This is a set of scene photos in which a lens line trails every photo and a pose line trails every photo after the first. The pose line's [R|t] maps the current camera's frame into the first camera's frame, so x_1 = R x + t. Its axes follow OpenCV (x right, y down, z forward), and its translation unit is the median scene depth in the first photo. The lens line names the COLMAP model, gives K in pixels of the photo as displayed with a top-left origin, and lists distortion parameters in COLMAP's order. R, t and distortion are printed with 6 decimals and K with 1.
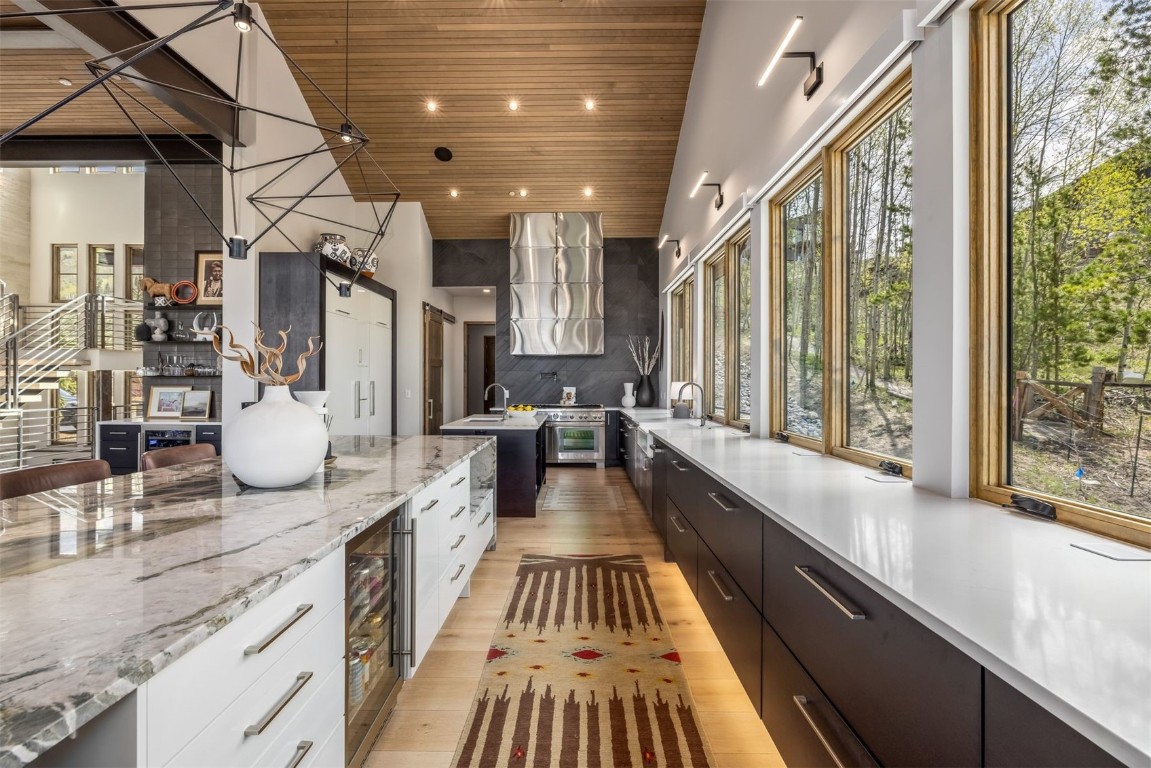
lens RADIAL K [[488.1, 0, 575.5], [0, 488.1, 384.0], [0, 0, 1]] dist [0.001114, 0.000543]
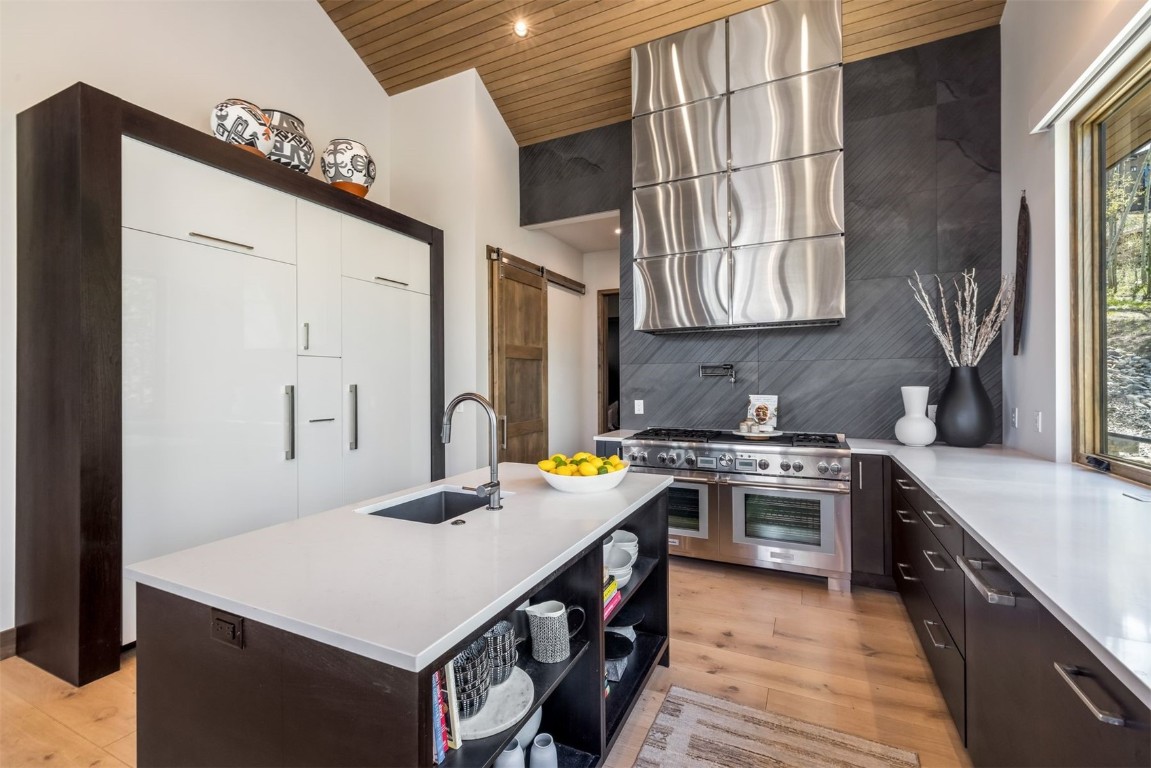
lens RADIAL K [[488.1, 0, 575.5], [0, 488.1, 384.0], [0, 0, 1]] dist [0.001114, 0.000543]
pose [[0.905448, -0.004330, -0.424436, 0.023885], [0.004718, 0.999989, -0.000136, -0.005101], [0.424432, -0.001879, 0.905458, 0.498659]]
